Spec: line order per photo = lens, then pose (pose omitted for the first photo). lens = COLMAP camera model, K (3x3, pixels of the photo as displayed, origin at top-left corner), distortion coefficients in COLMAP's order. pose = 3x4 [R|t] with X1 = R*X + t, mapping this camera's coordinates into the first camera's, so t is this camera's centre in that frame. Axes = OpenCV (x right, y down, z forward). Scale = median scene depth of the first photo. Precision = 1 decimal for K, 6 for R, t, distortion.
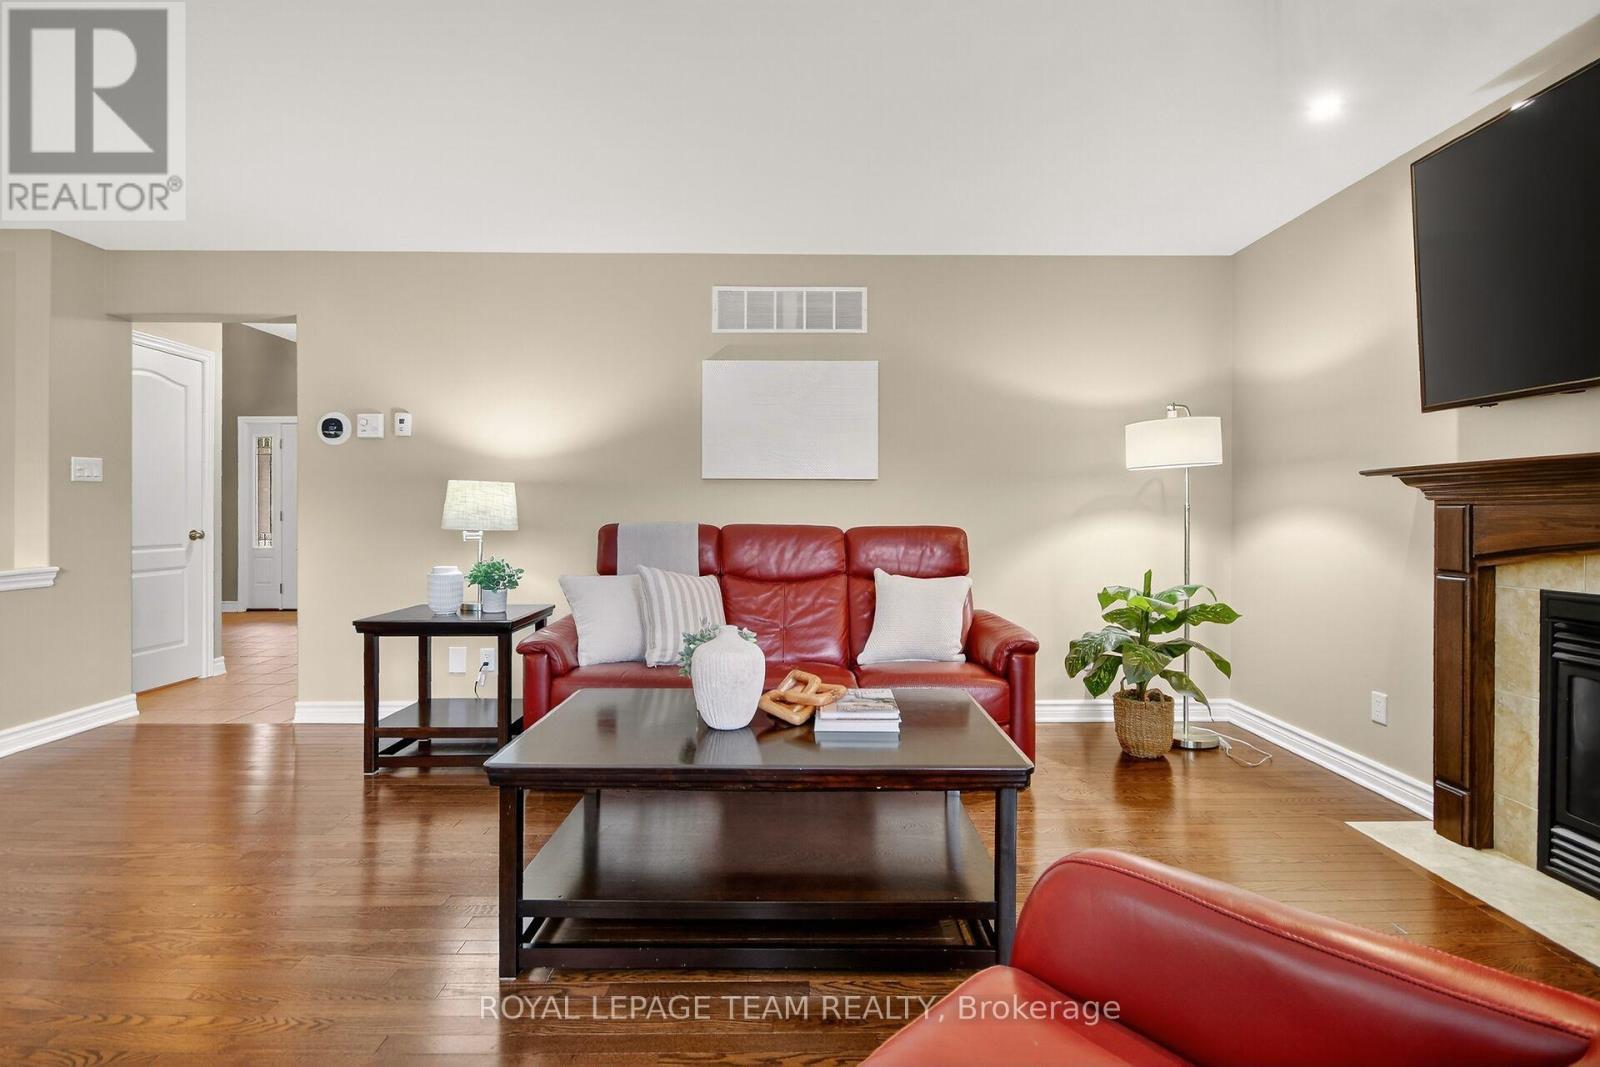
lens RADIAL K [[737.7, 0, 801.3], [0, 737.7, 518.0], [0, 0, 1]] dist [0.012118, -0.012242]
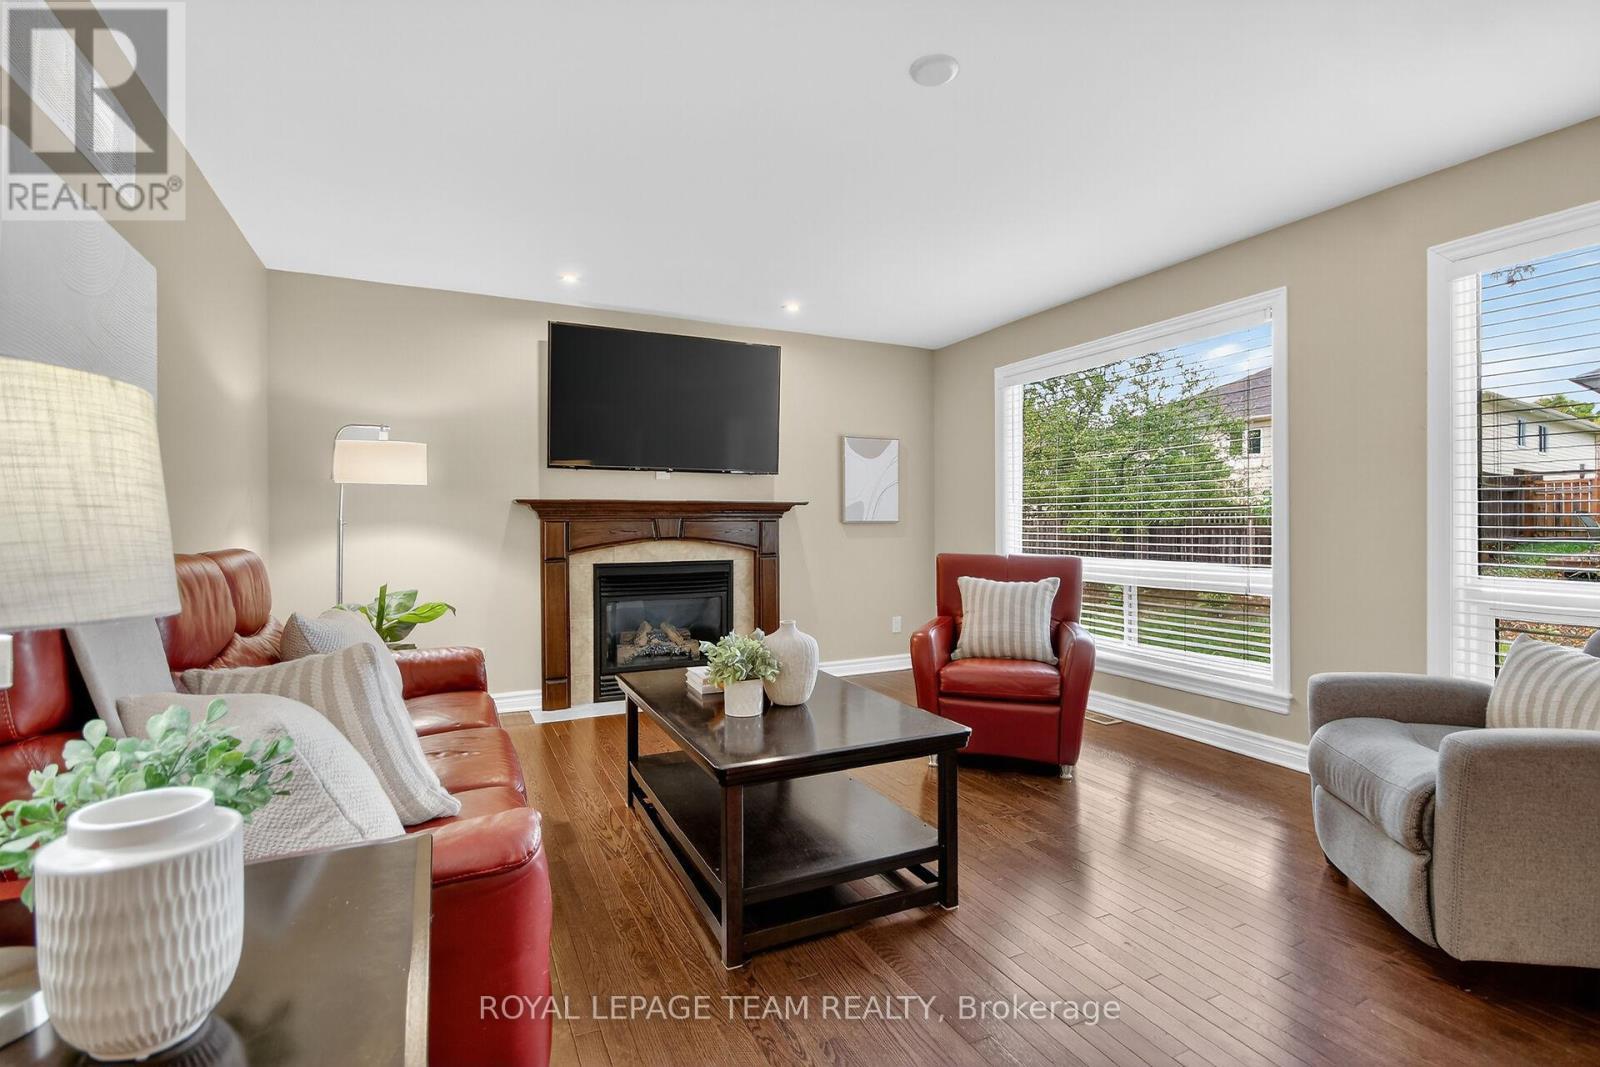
lens RADIAL K [[742.4, 0, 800.0], [0, 742.4, 533.5], [0, 0, 1]] dist [-0.000256, 0.000077]
pose [[-0.445102, -0.004574, 0.895468, -0.913580], [0.010885, 0.999885, 0.010518, -0.004636], [-0.895414, 0.014429, -0.445001, 1.167436]]
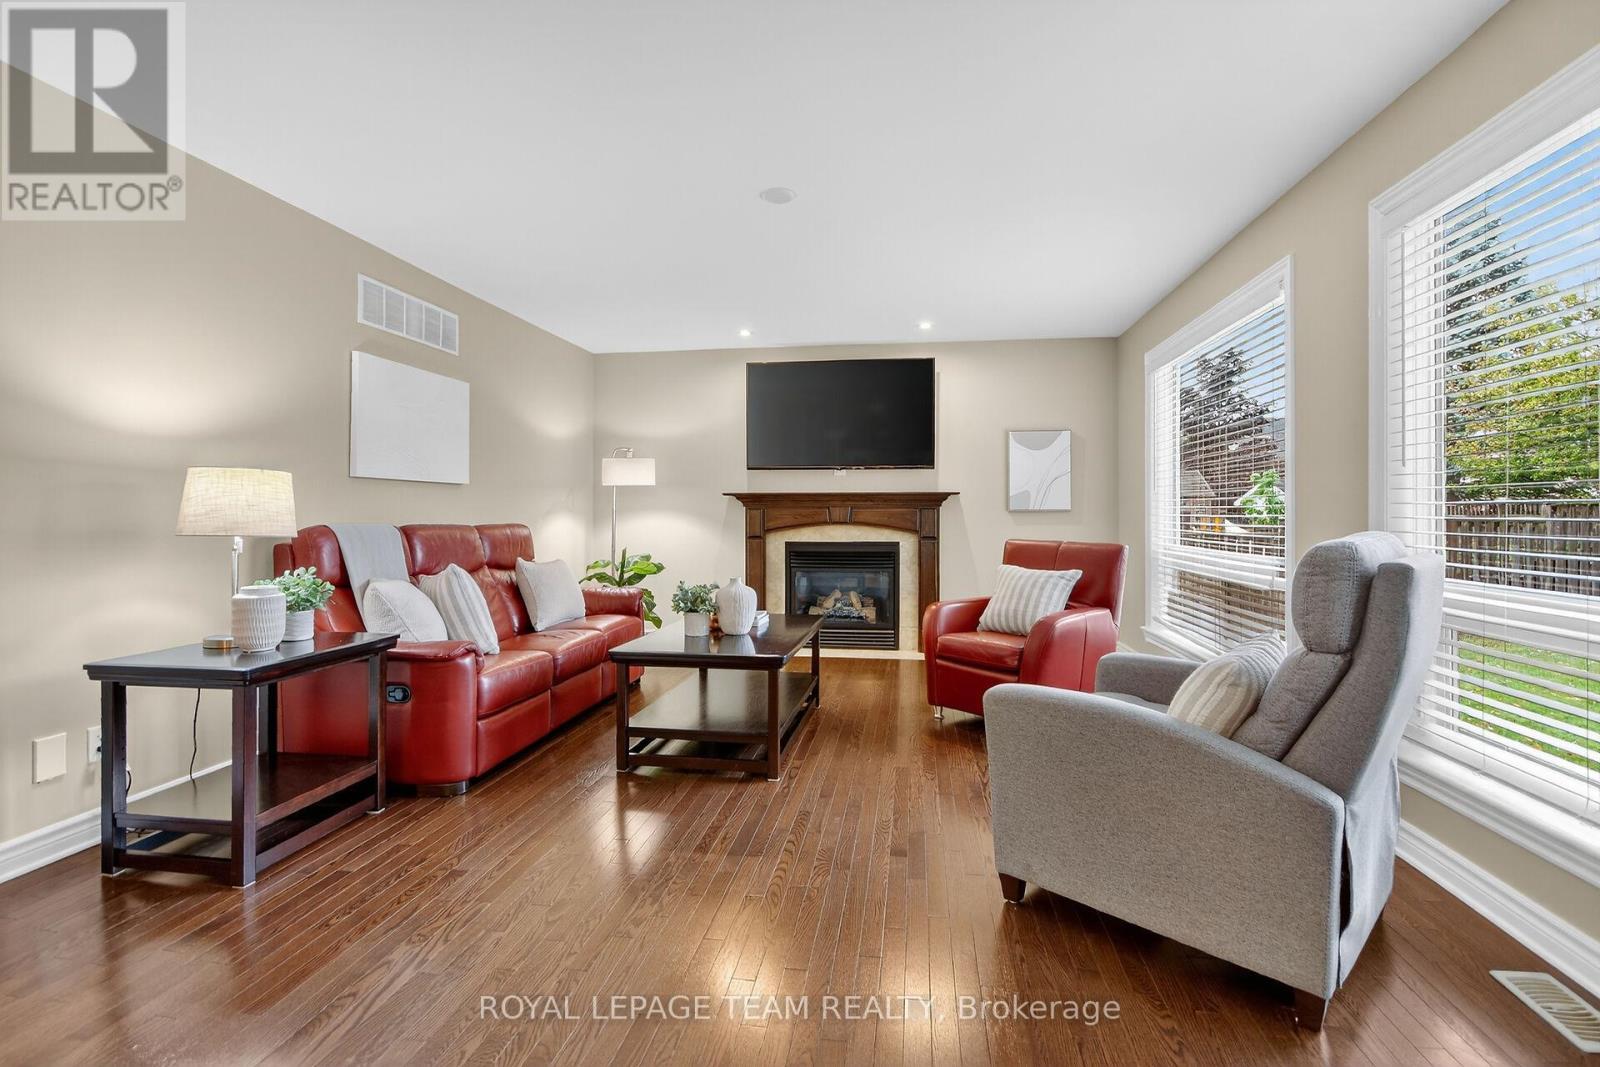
lens RADIAL K [[777.1, 0, 802.0], [0, 777.1, 517.9], [0, 0, 1]] dist [0.001043, 0.000118]
pose [[0.164099, -0.002893, 0.986440, -1.478643], [0.003532, 0.999991, 0.002345, 0.001932], [-0.986438, 0.003099, 0.164107, 0.394933]]
